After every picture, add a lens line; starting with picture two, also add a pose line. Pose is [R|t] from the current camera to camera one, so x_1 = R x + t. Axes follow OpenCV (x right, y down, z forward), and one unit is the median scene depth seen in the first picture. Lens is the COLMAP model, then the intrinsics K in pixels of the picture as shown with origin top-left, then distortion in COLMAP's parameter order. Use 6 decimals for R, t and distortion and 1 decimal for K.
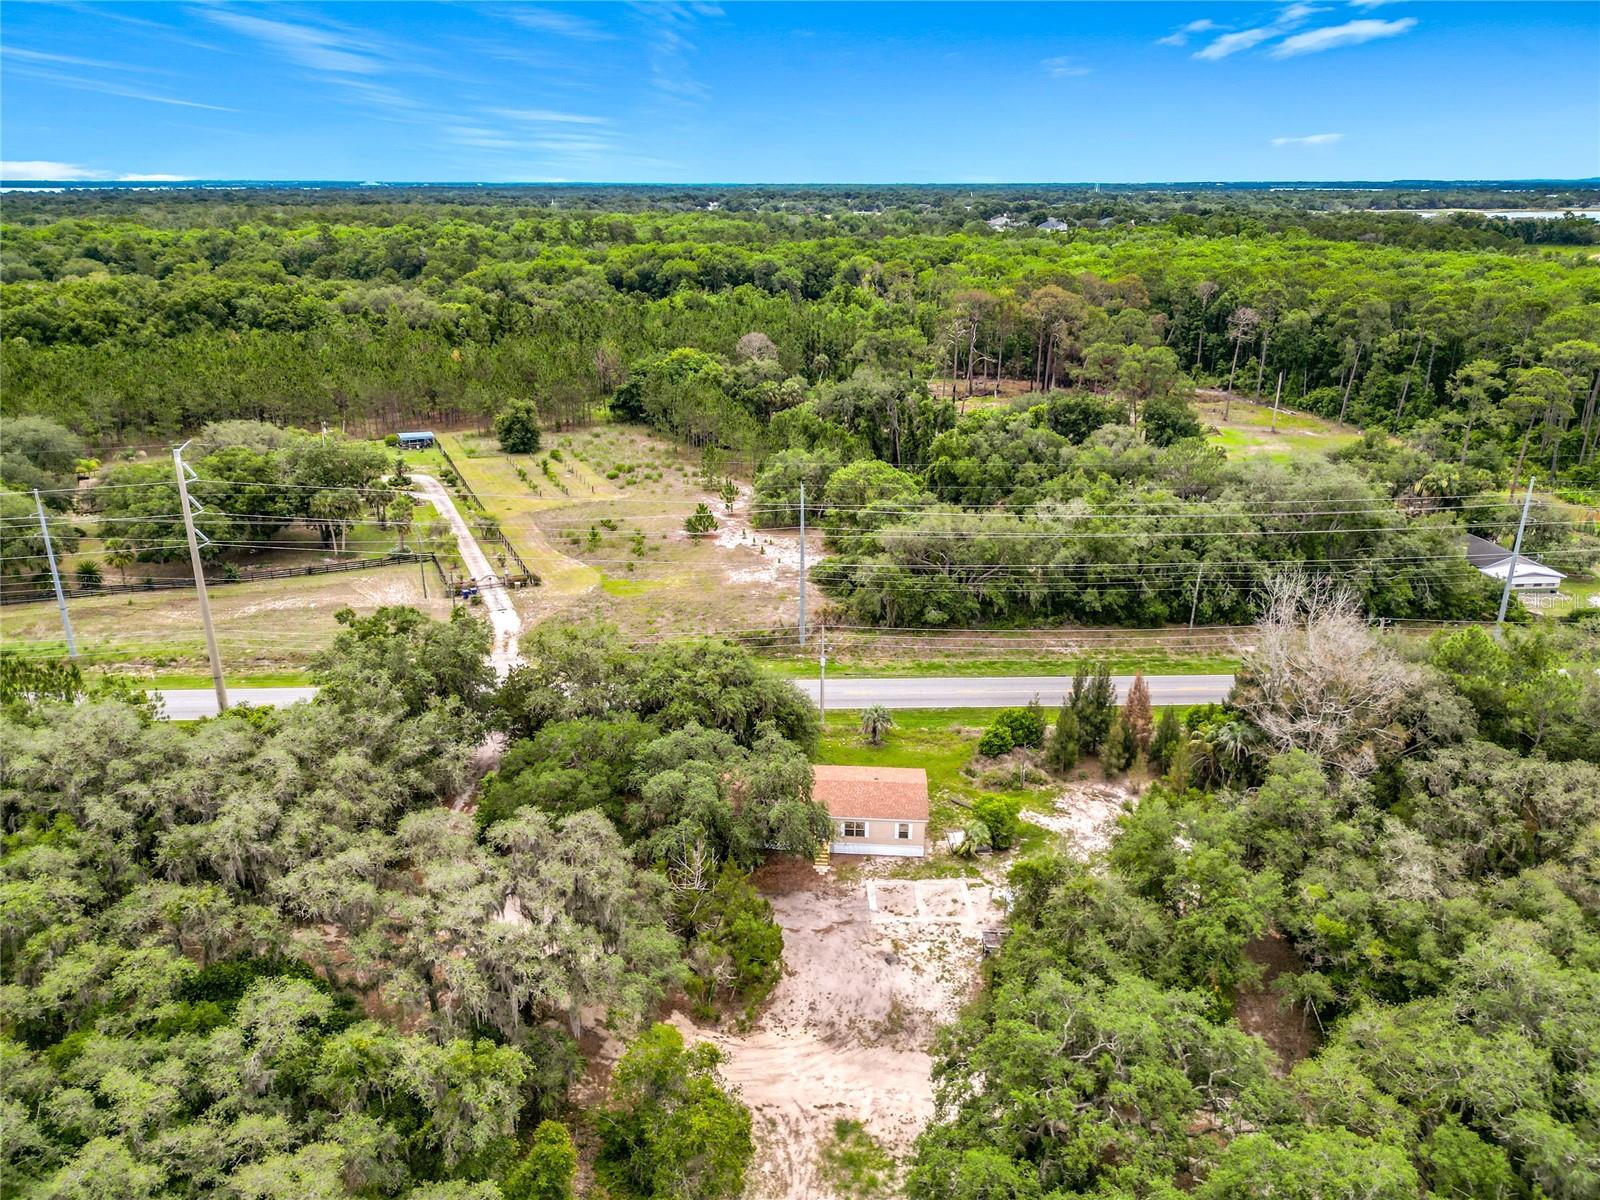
lens RADIAL K [[1153.8, 0, 796.5], [0, 1153.8, 608.3], [0, 0, 1]] dist [0.057754, -0.063321]
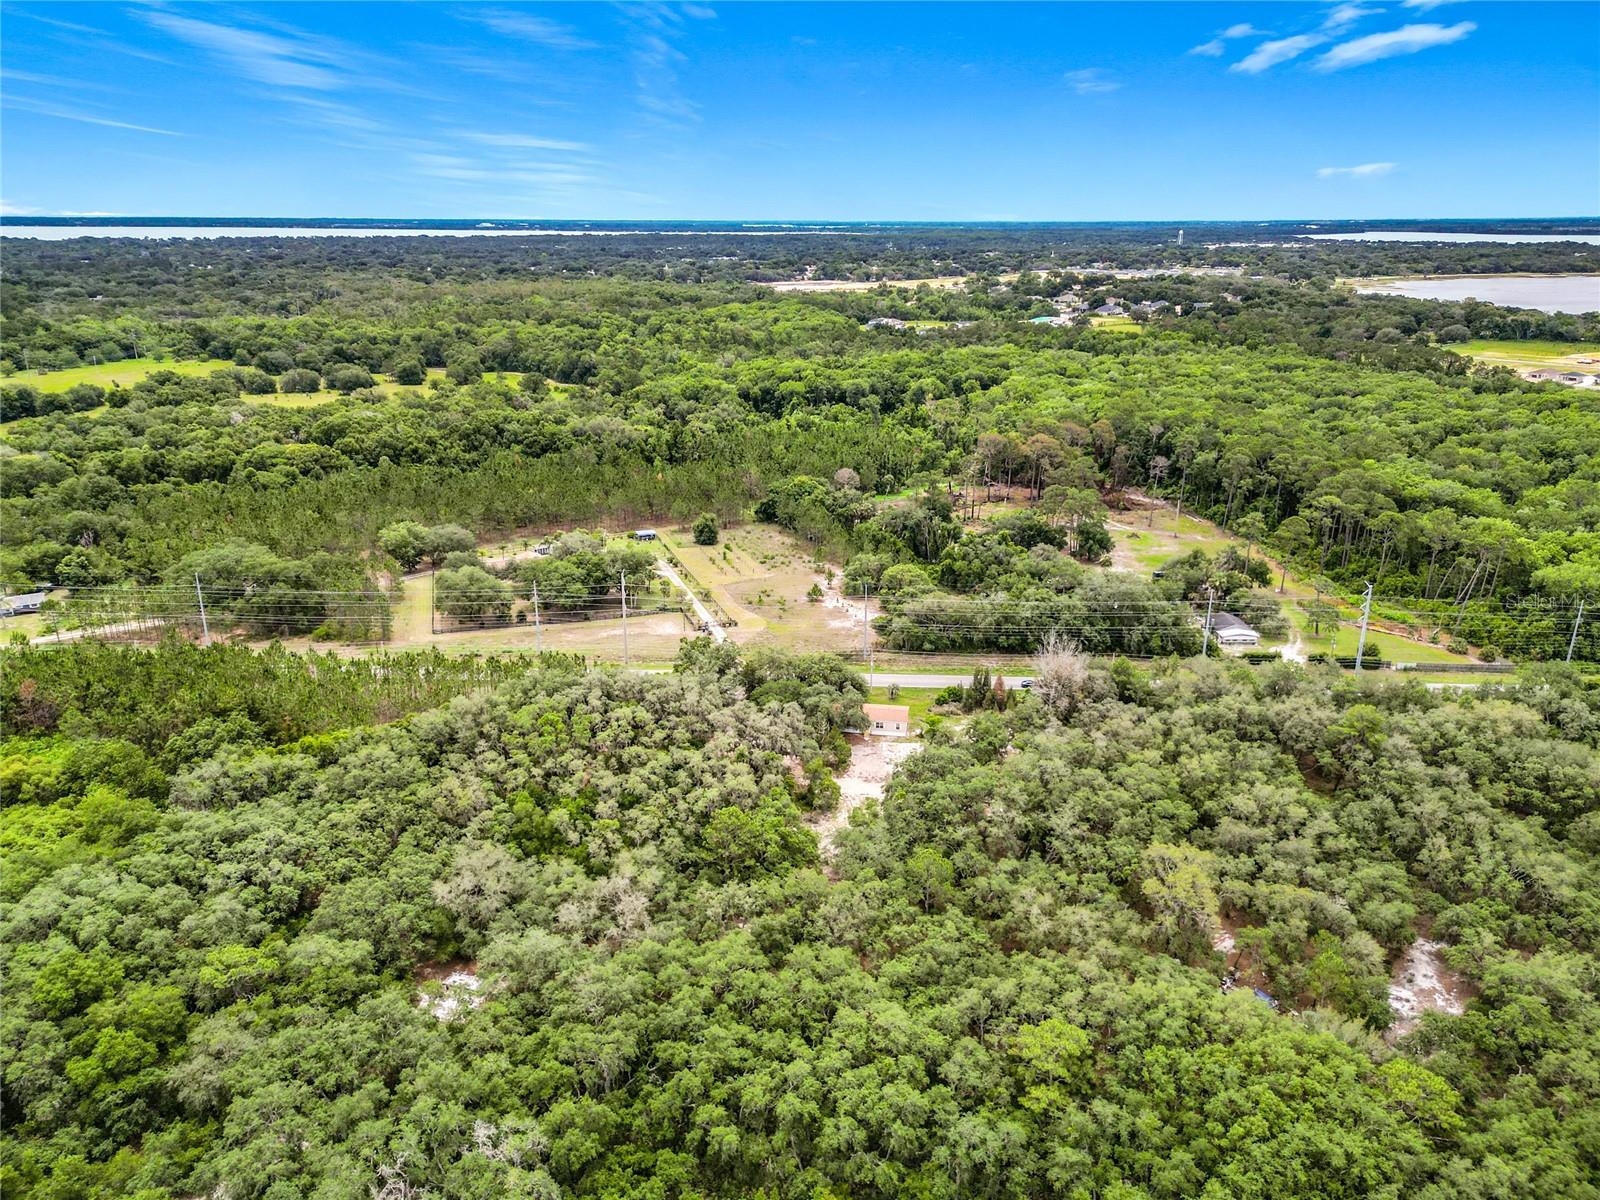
lens RADIAL K [[1133.3, 0, 800.0], [0, 1133.3, 600.0], [0, 0, 1]] dist [0.036639, -0.005998]
pose [[0.997258, 0.025861, -0.069339, 0.020873], [-0.028074, 0.999121, -0.031126, -0.005759], [0.068473, 0.032987, 0.997107, -0.830296]]
